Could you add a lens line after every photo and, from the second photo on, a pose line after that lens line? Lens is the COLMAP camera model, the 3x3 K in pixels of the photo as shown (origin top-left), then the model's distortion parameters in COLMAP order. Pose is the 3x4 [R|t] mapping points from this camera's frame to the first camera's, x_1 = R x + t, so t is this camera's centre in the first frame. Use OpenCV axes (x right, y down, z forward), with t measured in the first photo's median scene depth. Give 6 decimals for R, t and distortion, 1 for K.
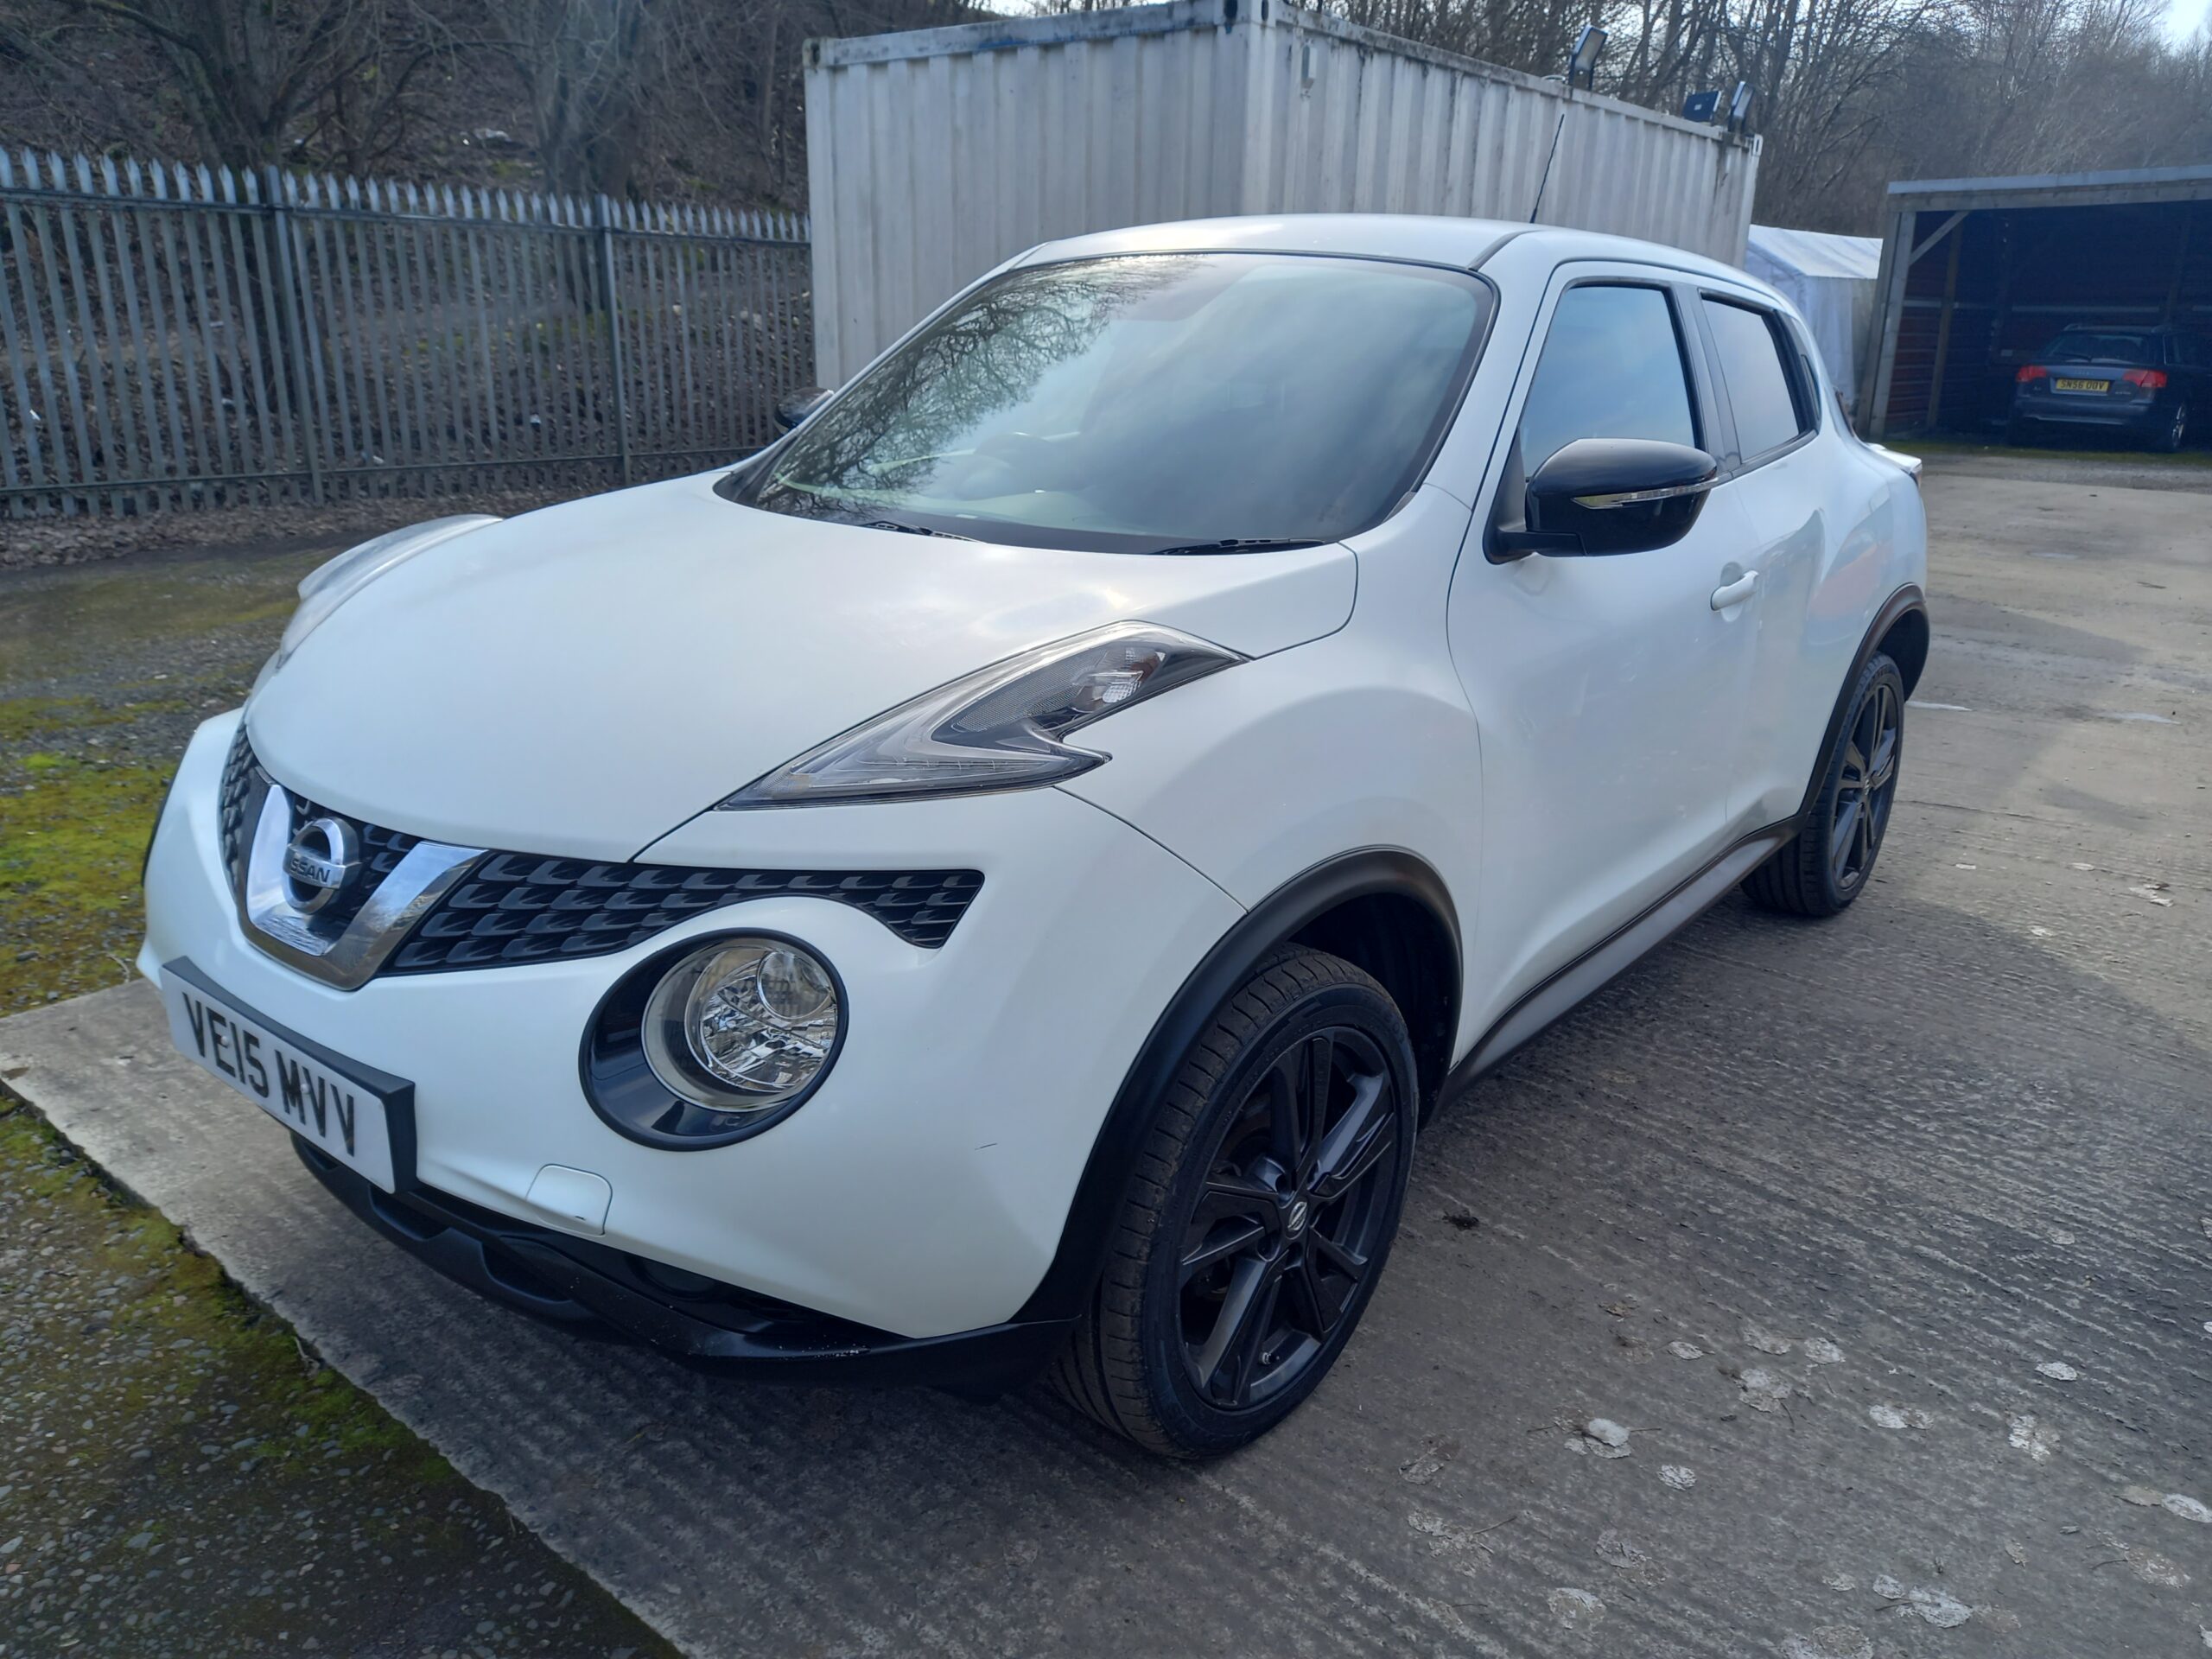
lens RADIAL K [[1630.2, 0, 1095.9], [0, 1630.2, 847.7], [0, 0, 1]] dist [0.055796, -0.050838]
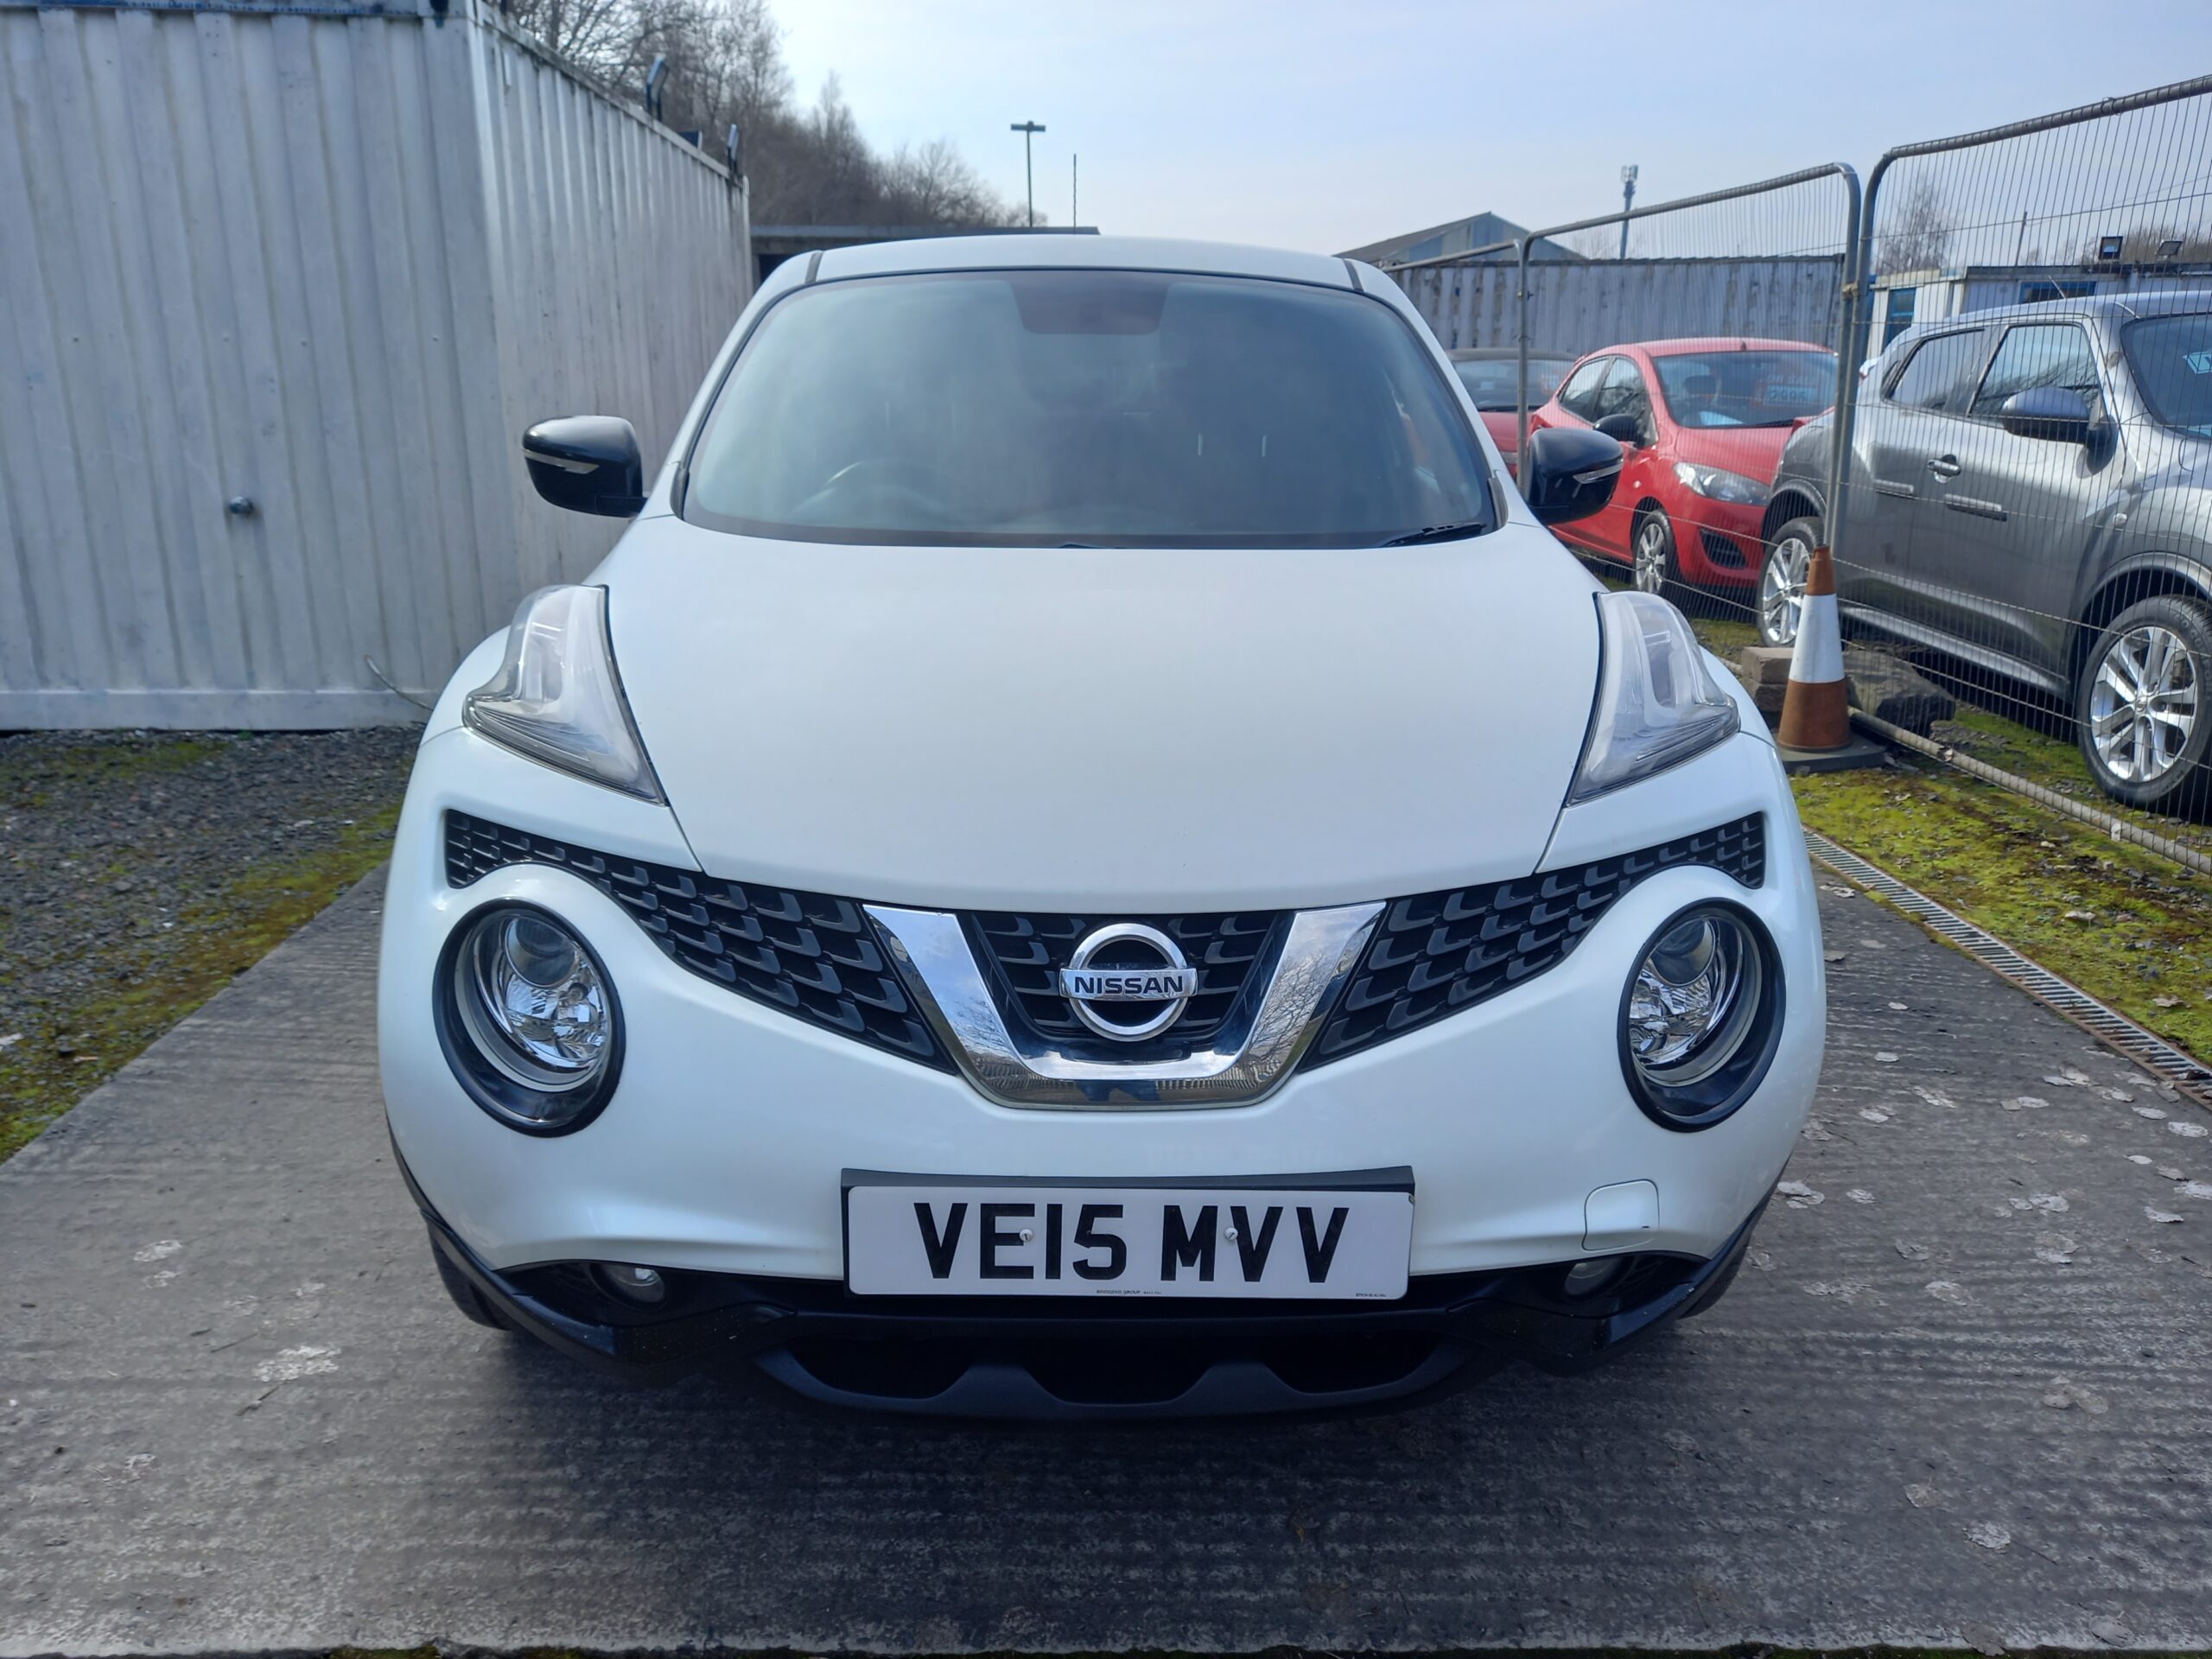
lens RADIAL K [[1630.2, 0, 1104.3], [0, 1630.2, 842.8], [0, 0, 1]] dist [0.055796, -0.050838]
pose [[0.751837, -0.192805, 0.630529, -0.834170], [0.205816, 0.977134, 0.053378, -0.087380], [-0.626403, 0.089642, 0.774328, 0.308801]]
